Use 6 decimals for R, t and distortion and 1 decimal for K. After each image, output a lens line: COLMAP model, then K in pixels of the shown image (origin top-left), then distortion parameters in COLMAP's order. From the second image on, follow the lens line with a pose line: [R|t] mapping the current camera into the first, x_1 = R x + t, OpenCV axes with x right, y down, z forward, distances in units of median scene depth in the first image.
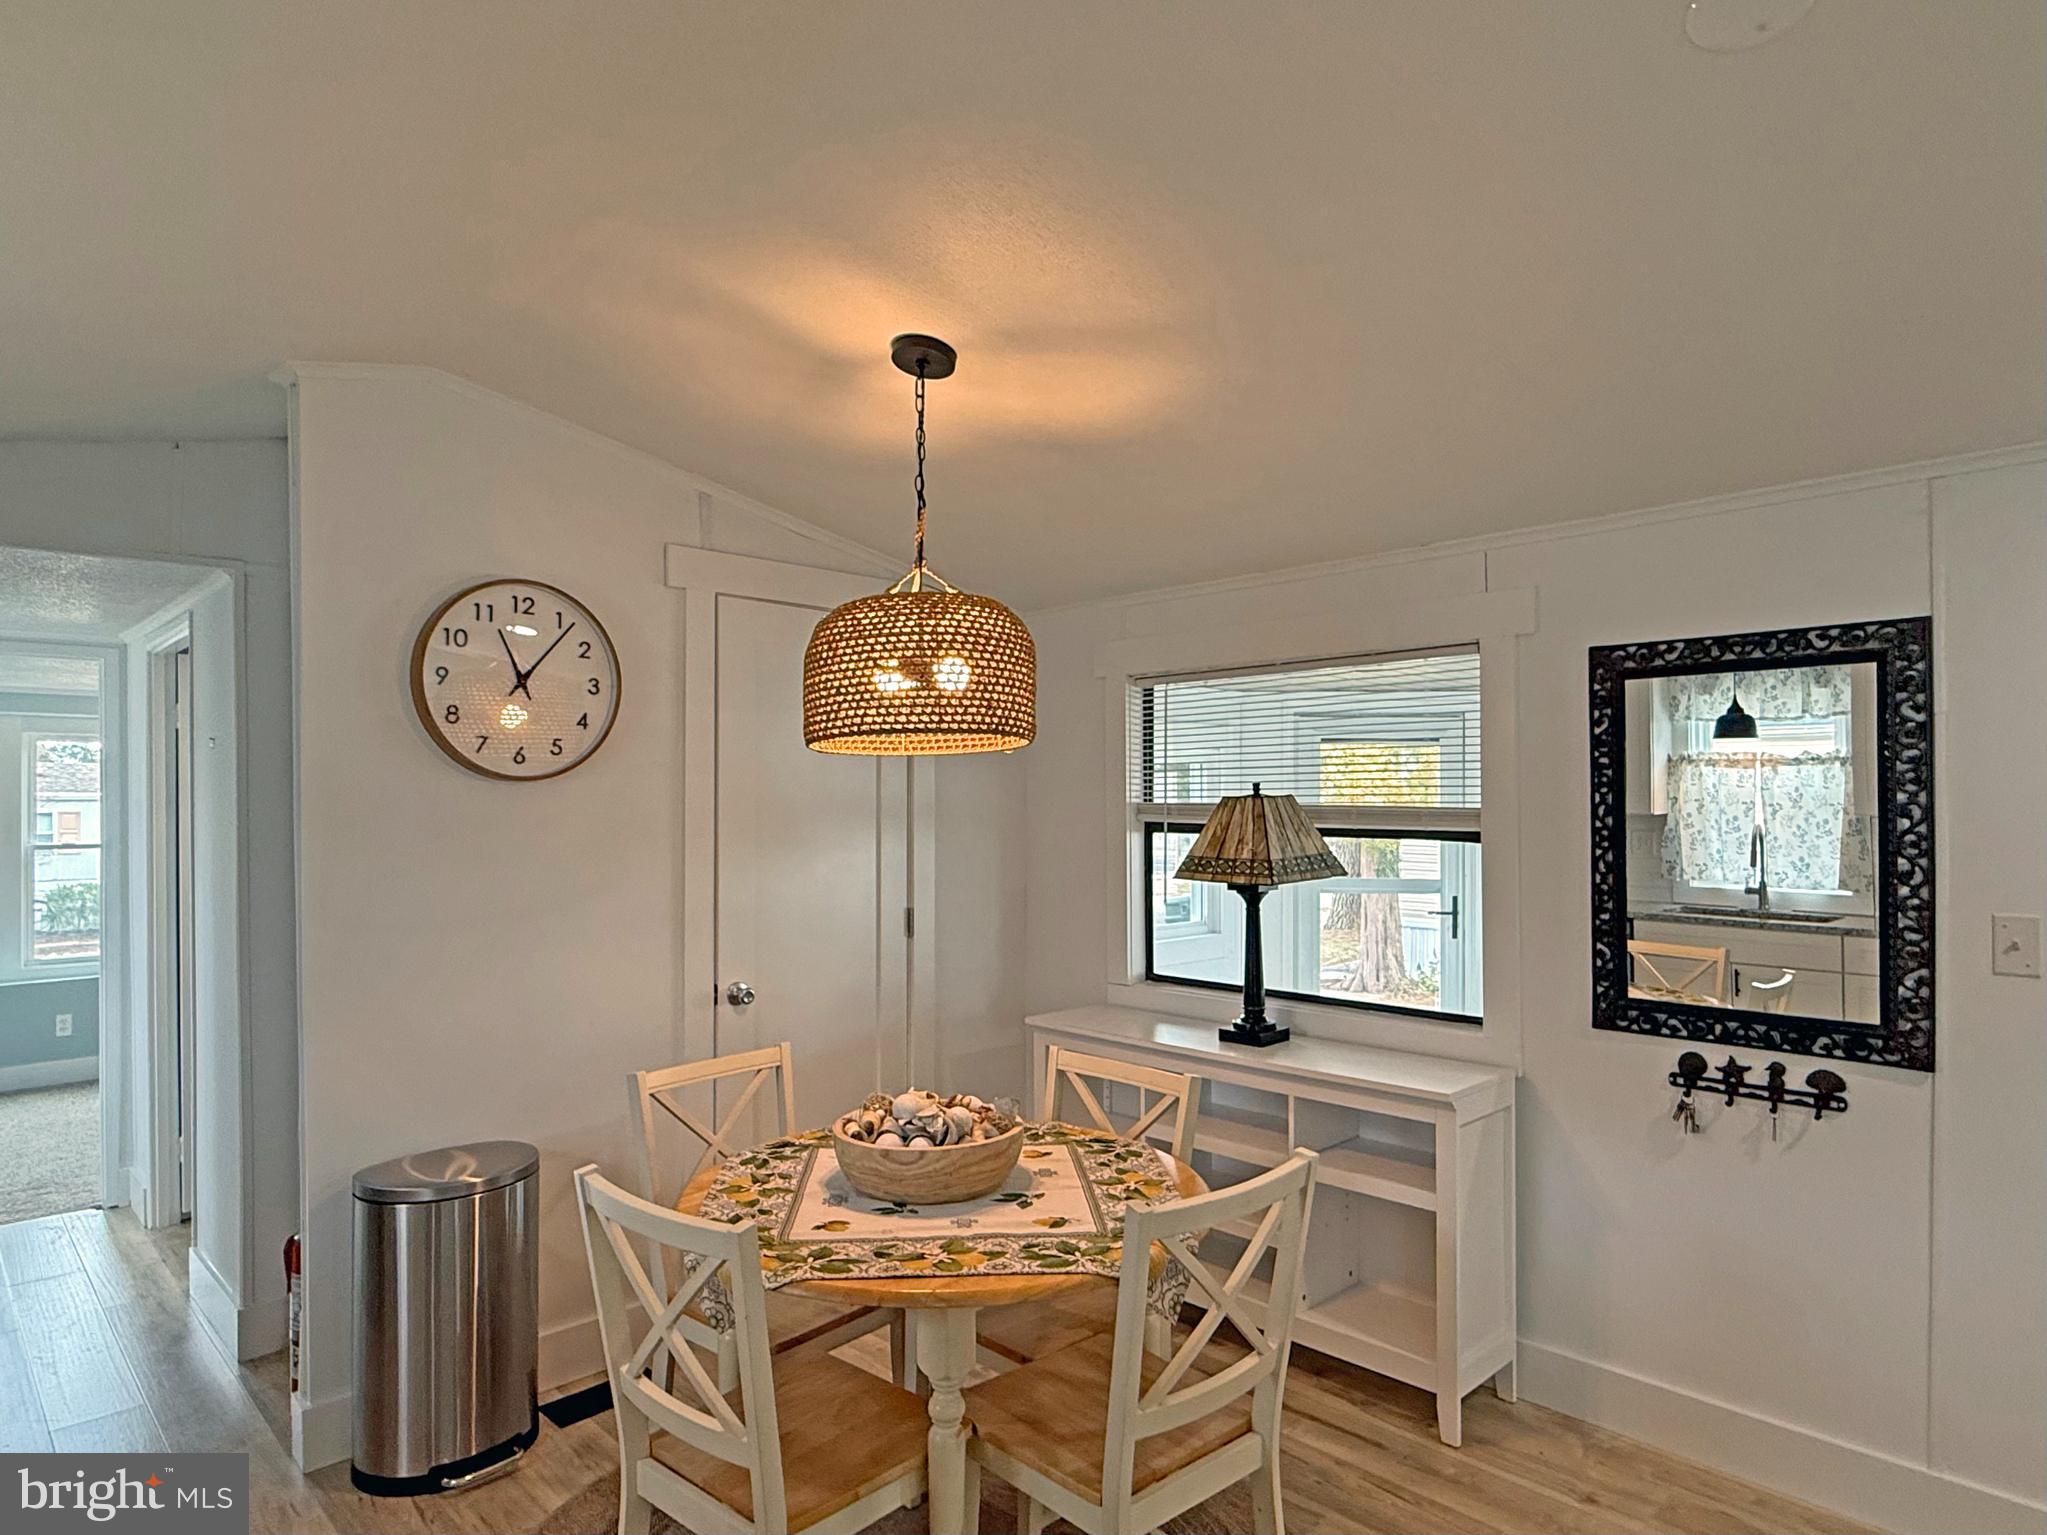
lens RADIAL K [[1210.5, 0, 1020.5], [0, 1210.5, 778.0], [0, 0, 1]] dist [-0.002101, -0.000352]
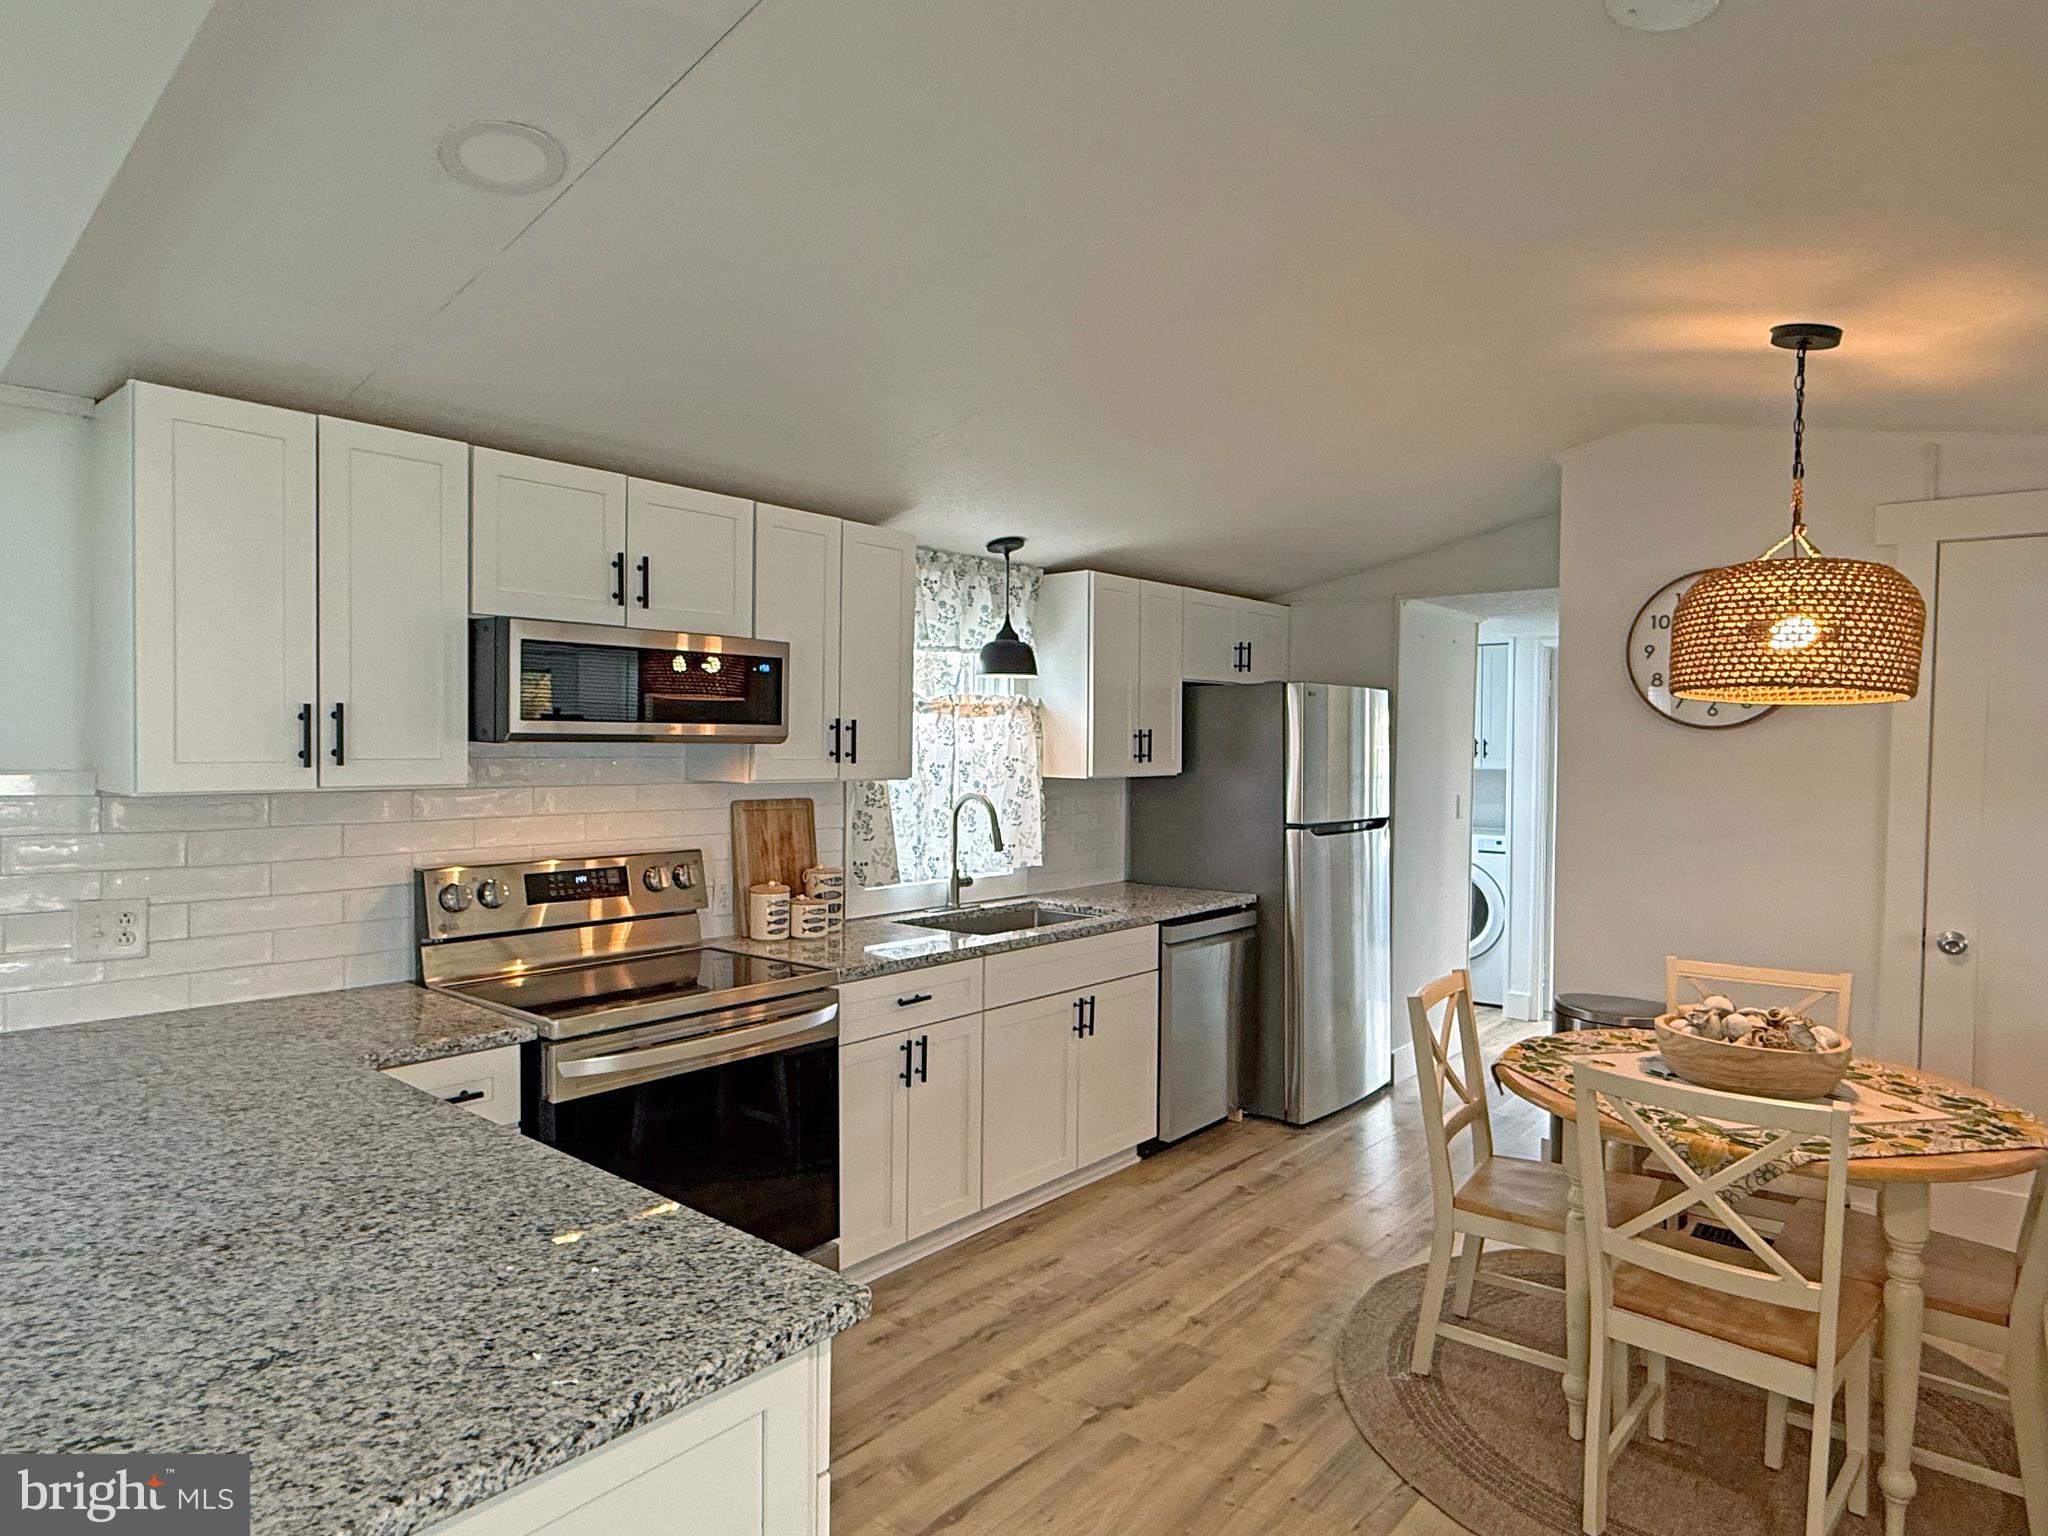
lens RADIAL K [[1211.1, 0, 1021.0], [0, 1211.1, 778.5], [0, 0, 1]] dist [-0.002101, -0.000352]
pose [[0.106191, 0.040311, -0.993528, 0.956304], [0.009171, 0.999096, 0.041517, -0.007048], [0.994303, -0.013521, 0.105725, 0.191273]]
